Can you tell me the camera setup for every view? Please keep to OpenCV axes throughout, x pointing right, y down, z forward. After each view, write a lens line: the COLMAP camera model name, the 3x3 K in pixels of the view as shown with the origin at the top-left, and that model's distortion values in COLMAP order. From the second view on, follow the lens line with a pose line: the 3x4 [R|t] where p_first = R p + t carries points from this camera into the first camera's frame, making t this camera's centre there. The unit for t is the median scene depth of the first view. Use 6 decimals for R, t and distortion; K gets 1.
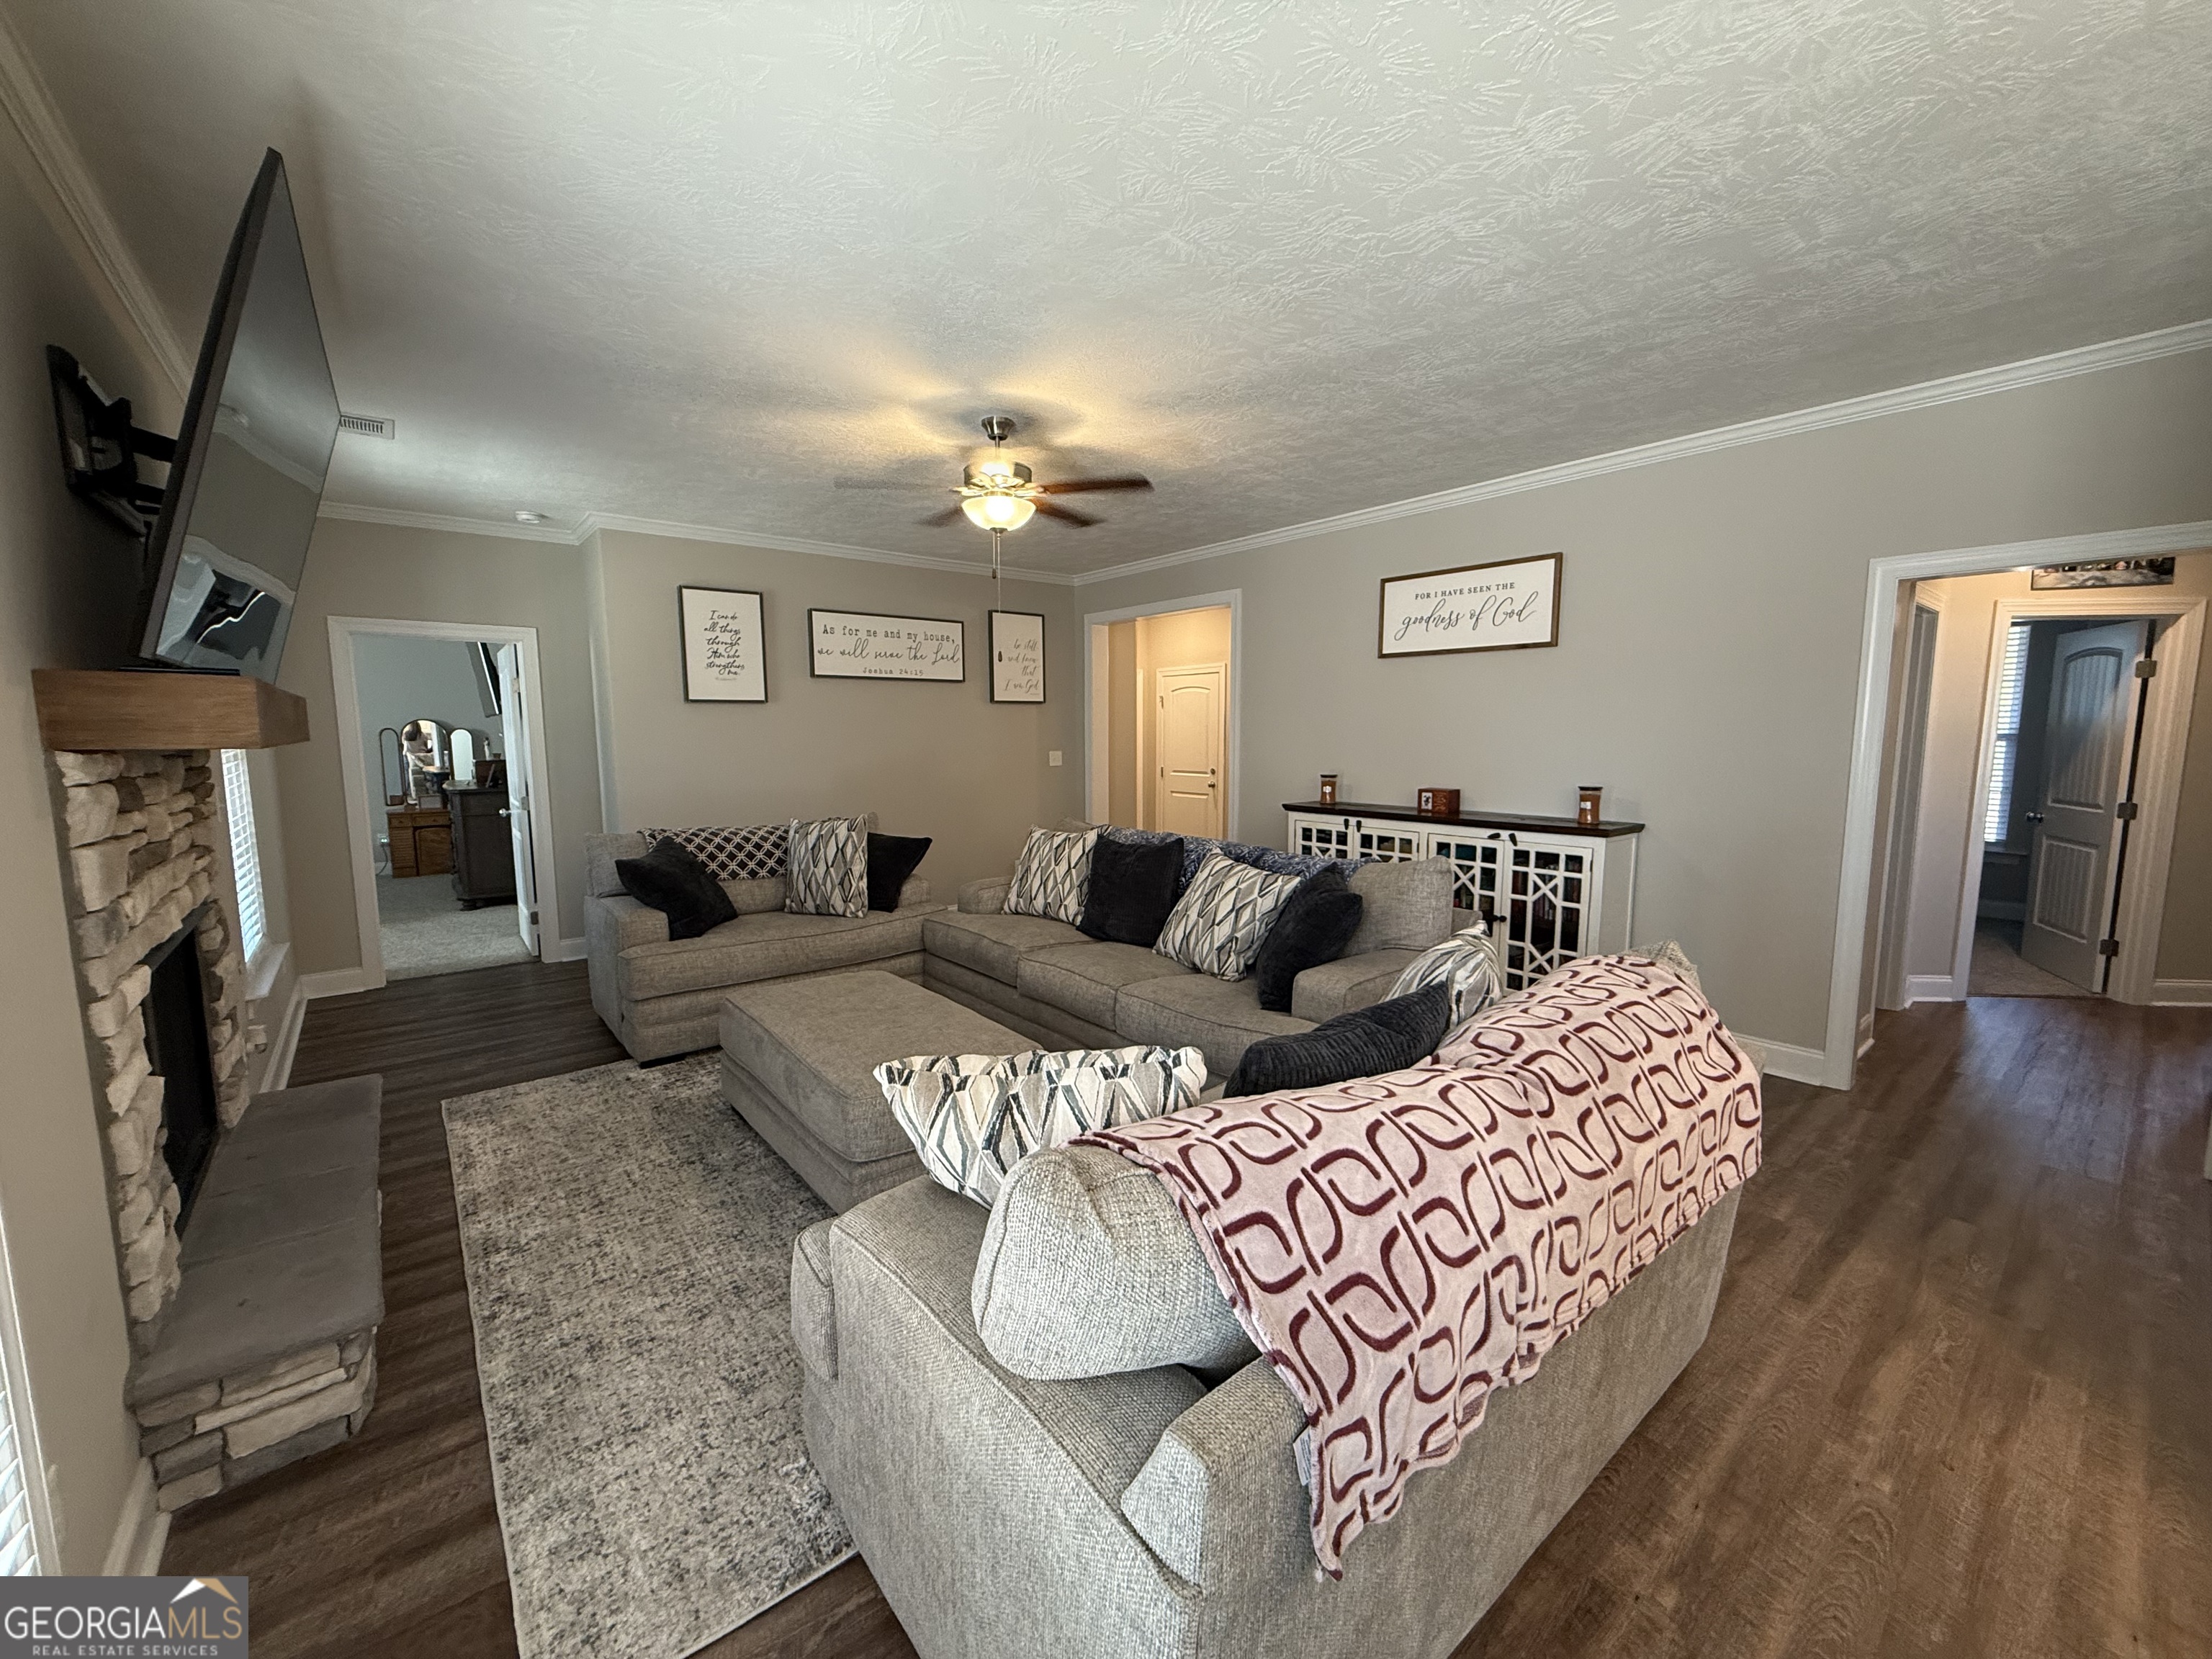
lens RADIAL K [[880.5, 0, 1104.3], [0, 880.5, 830.9], [0, 0, 1]] dist [-0.000587, 0.000633]
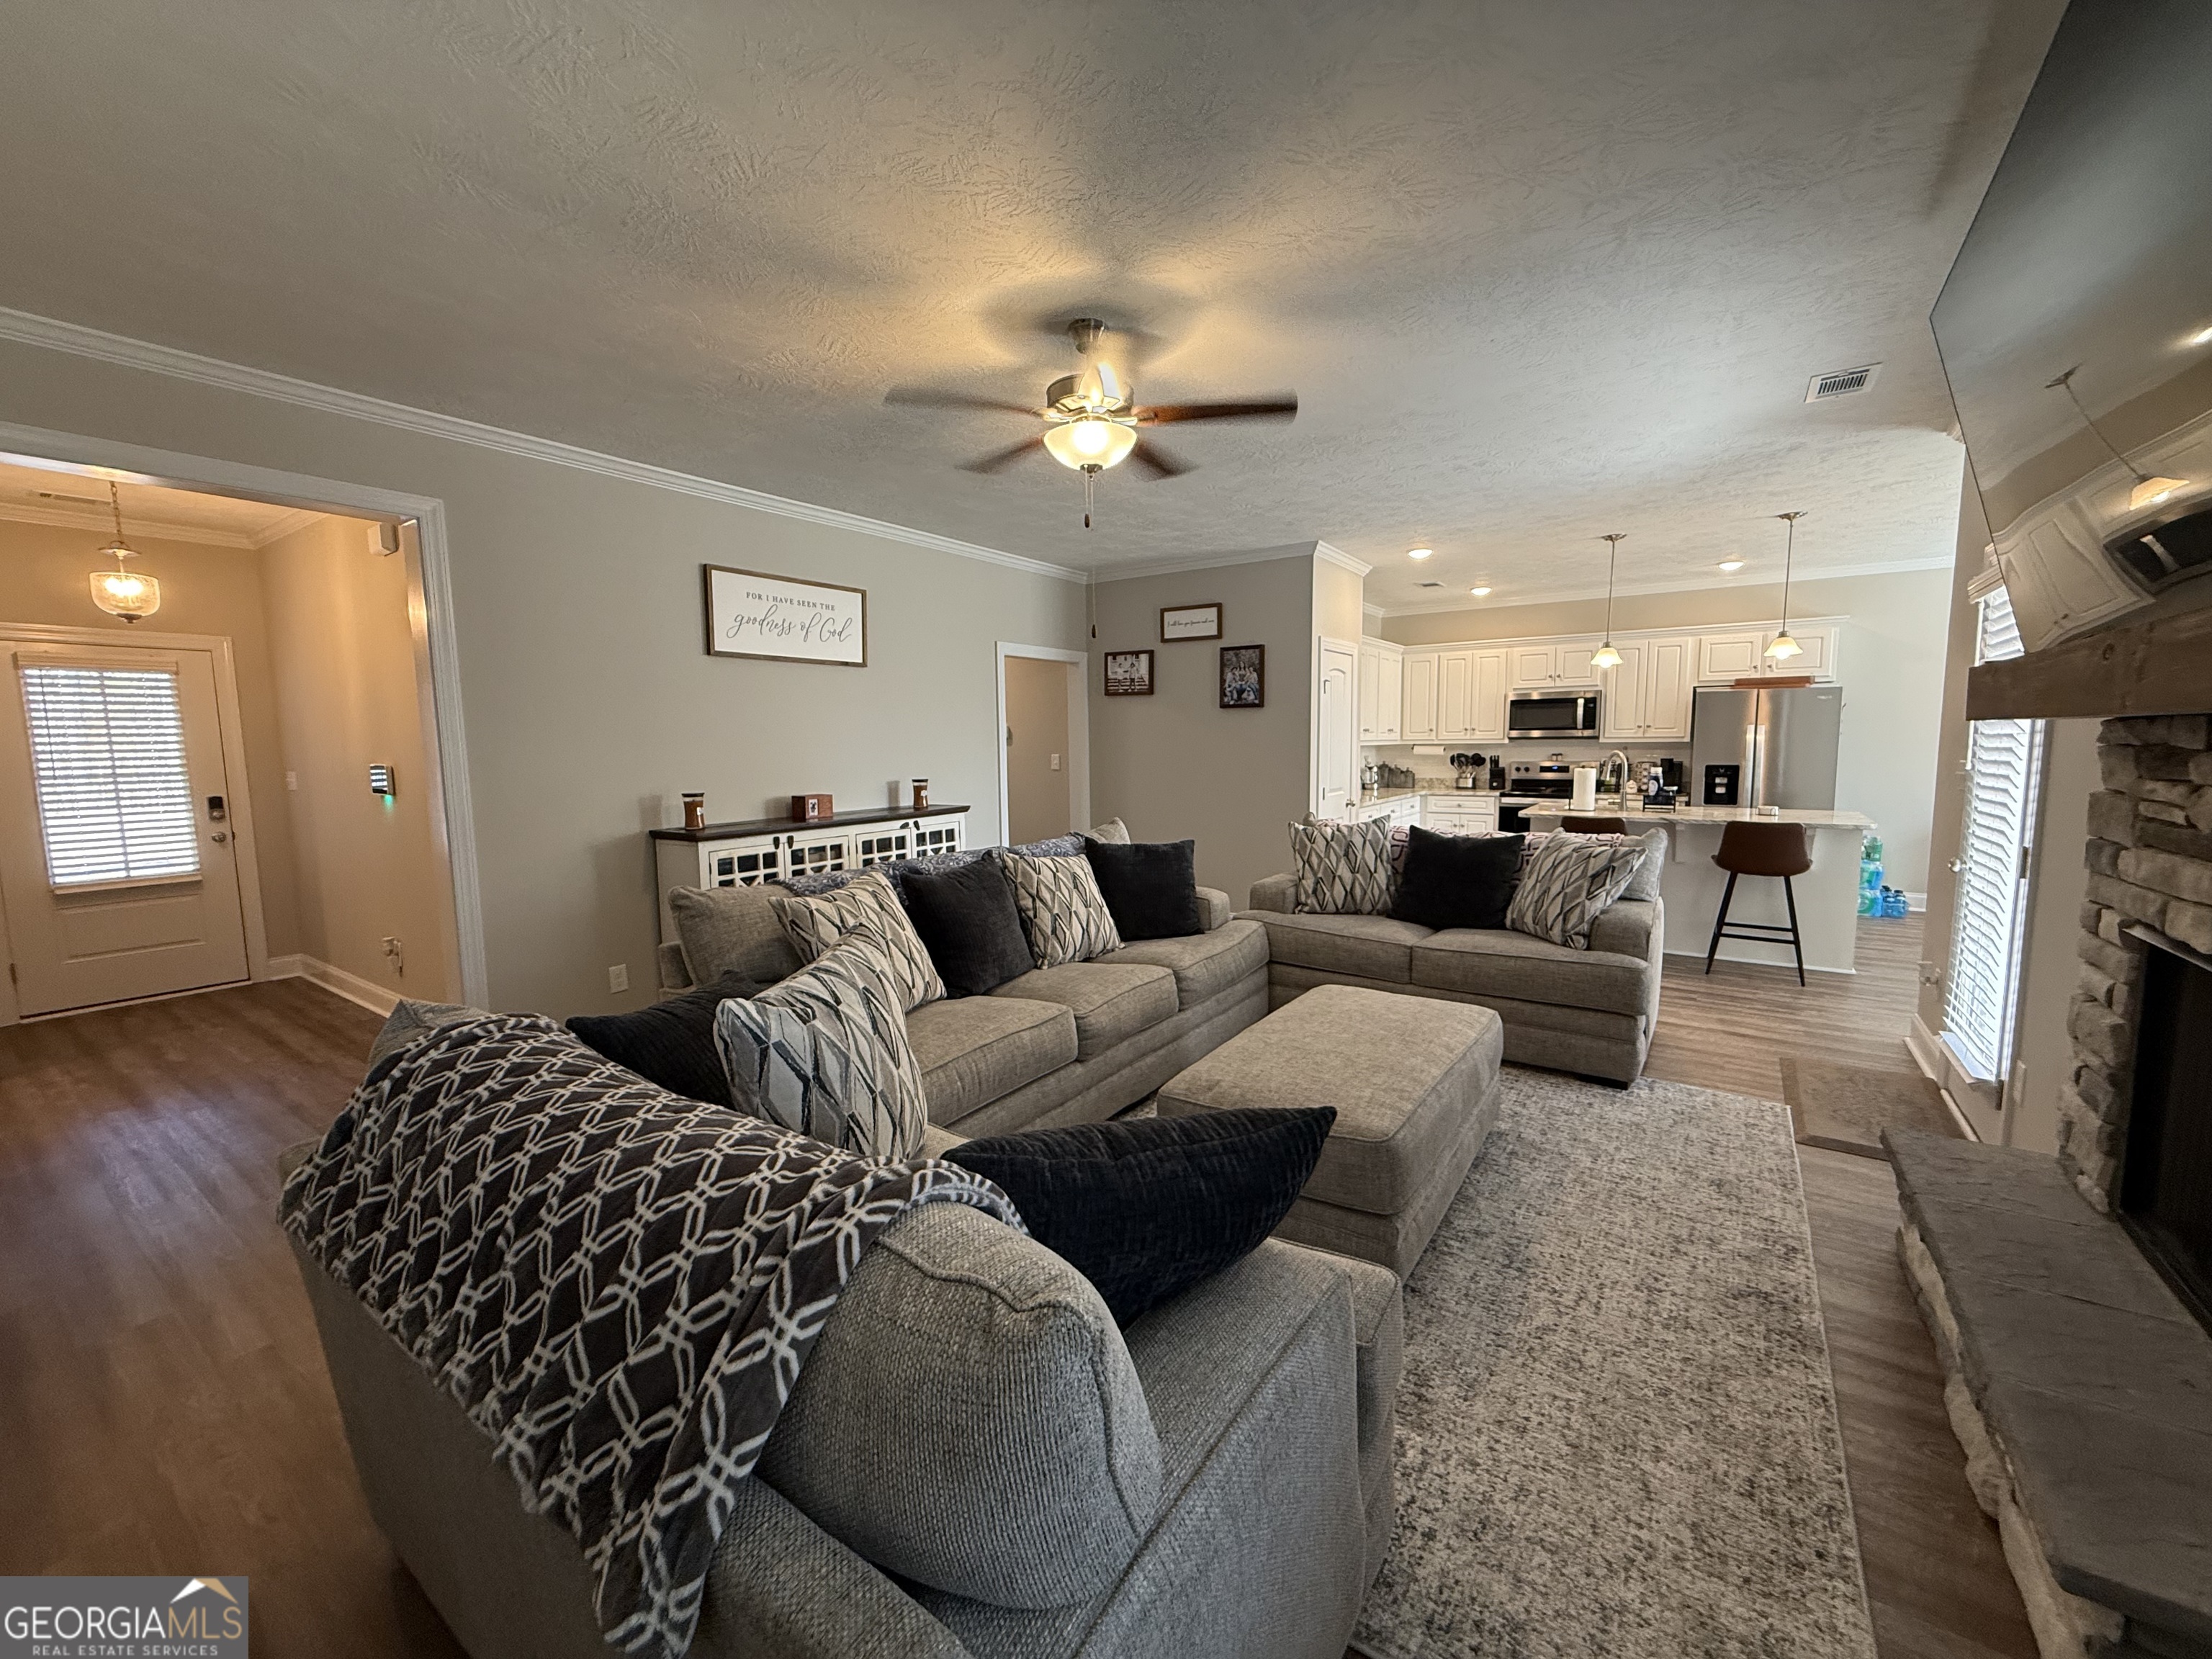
lens RADIAL K [[880.5, 0, 1103.0], [0, 880.5, 827.6], [0, 0, 1]] dist [-0.000587, 0.000633]
pose [[-0.272896, -0.089460, 0.957875, -0.720907], [0.125896, 0.983784, 0.127748, -0.103123], [-0.953770, 0.155455, -0.257208, 0.997366]]
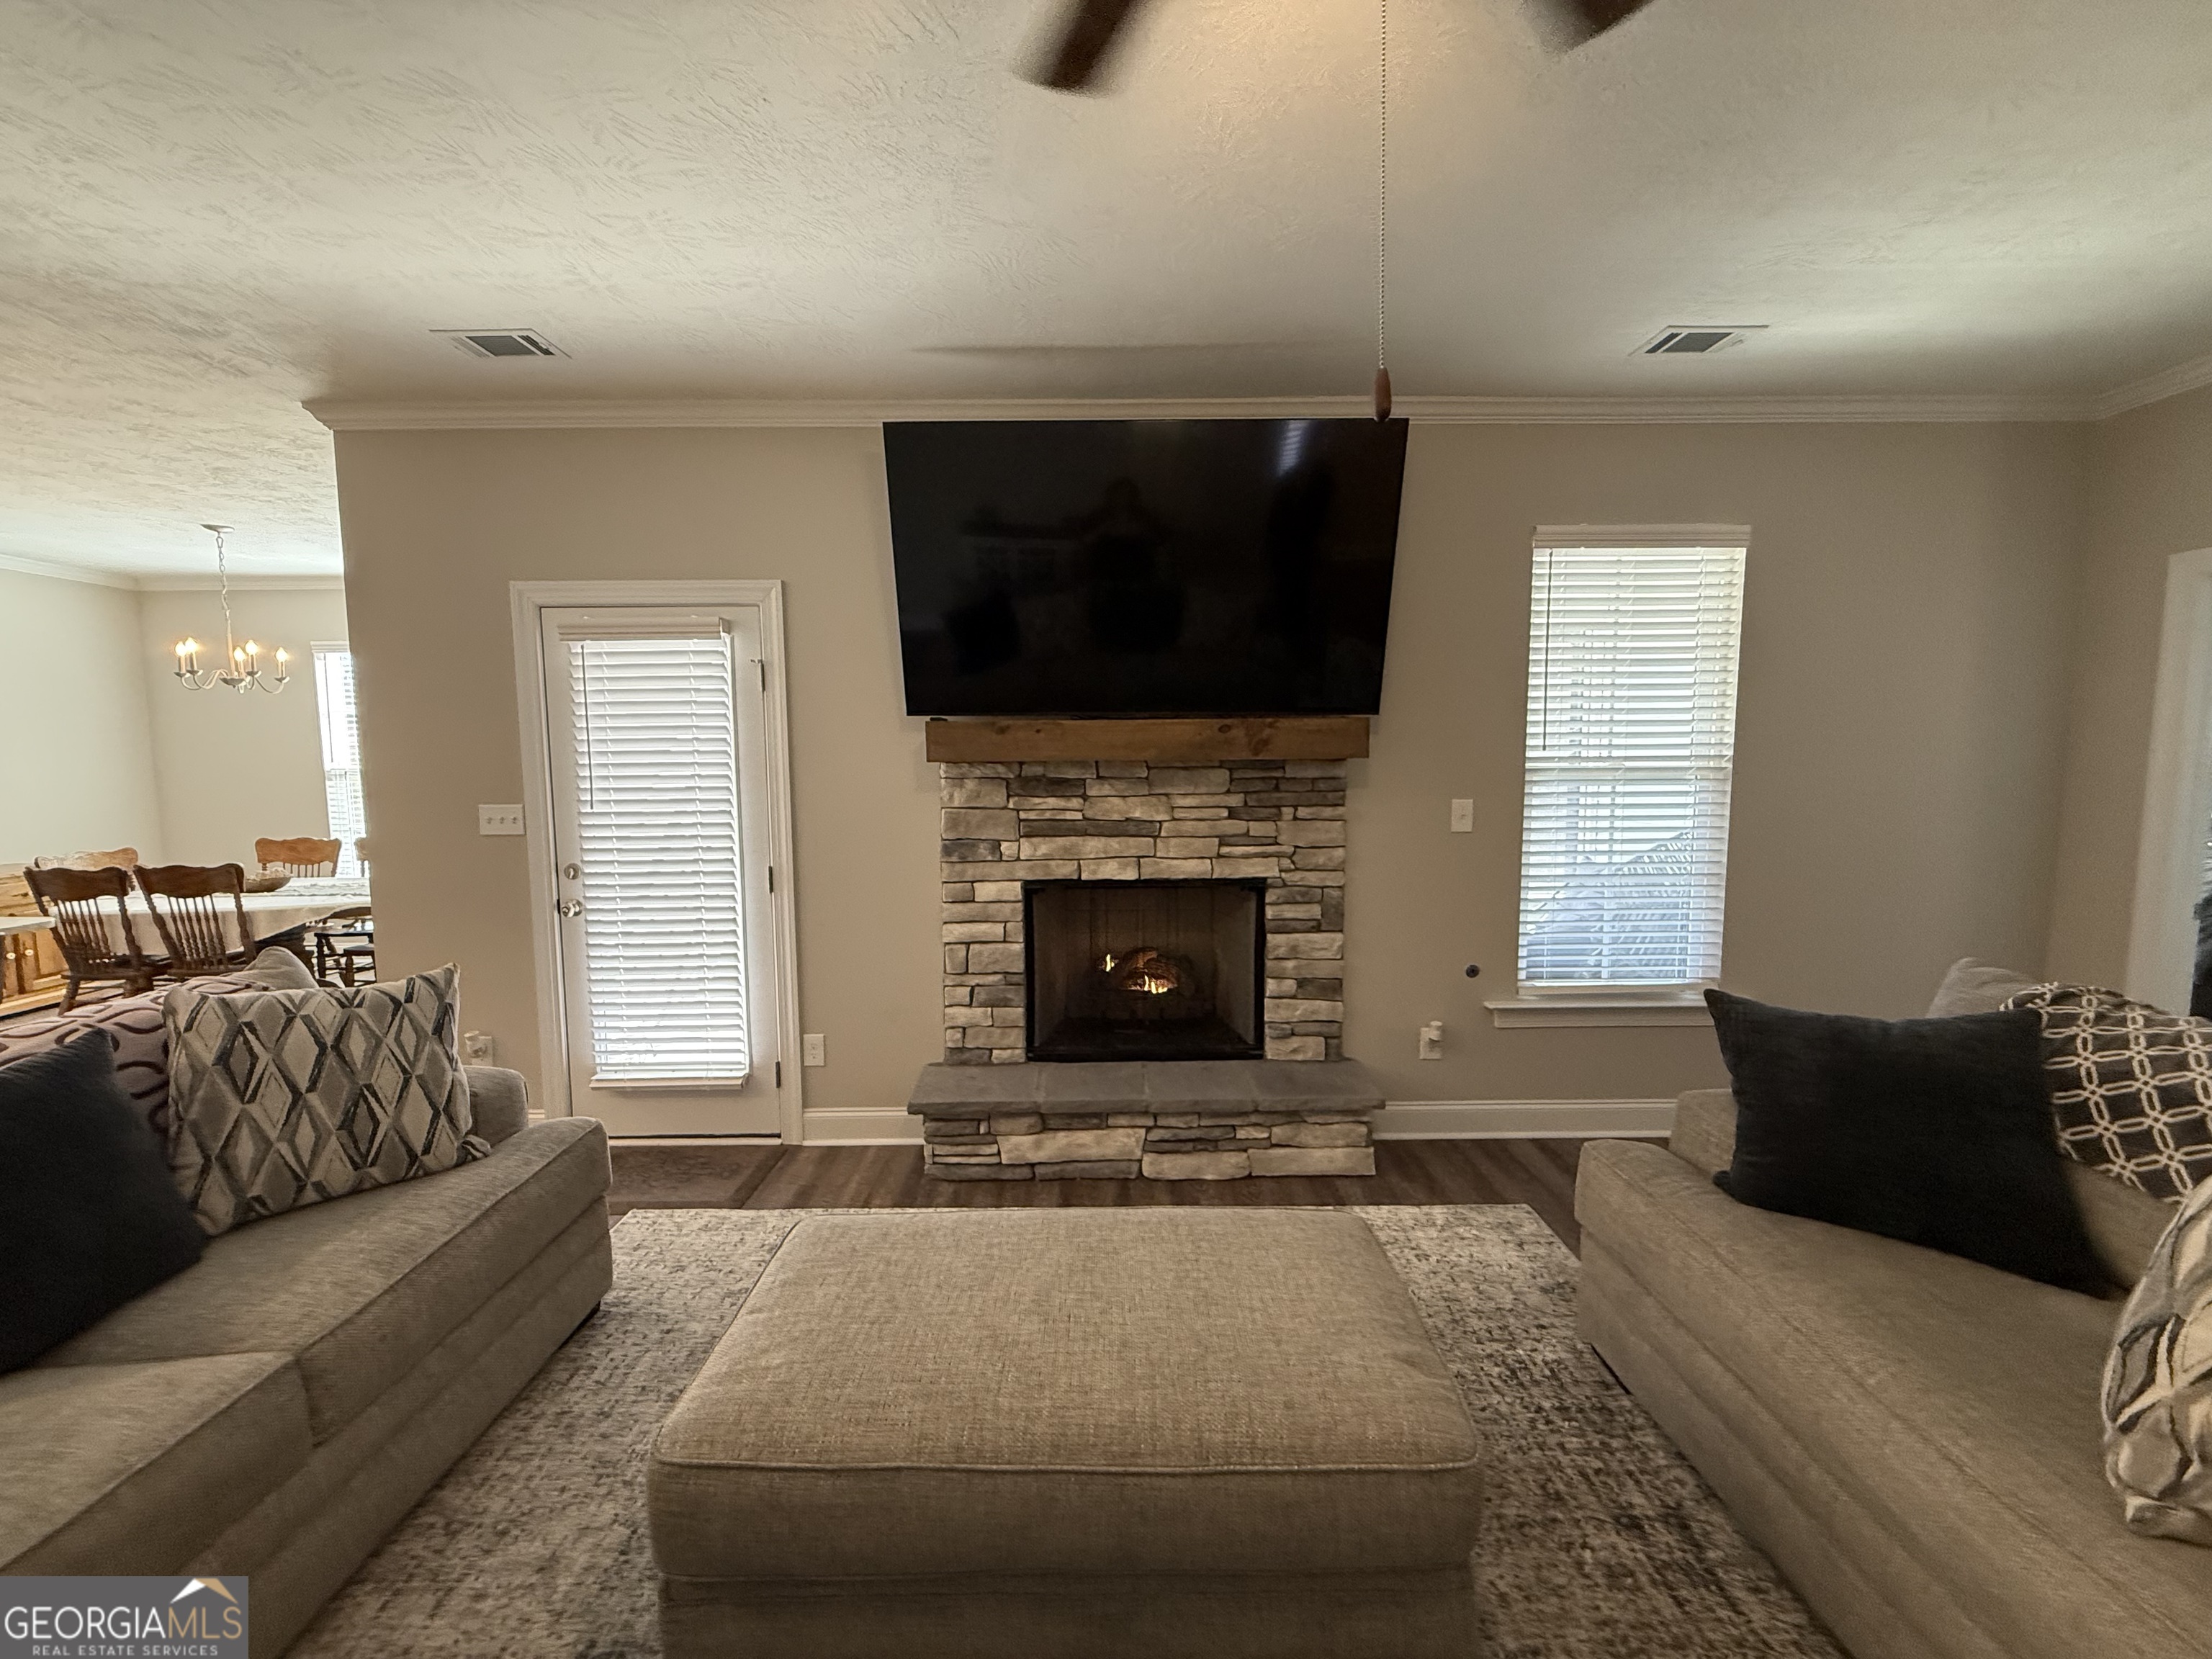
lens RADIAL K [[880.5, 0, 1100.2], [0, 880.5, 830.5], [0, 0, 1]] dist [-0.000587, 0.000633]
pose [[-0.626758, 0.077682, -0.775332, 0.075103], [-0.080926, 0.983148, 0.163922, -0.104740], [0.775000, 0.165484, -0.609910, 0.894375]]
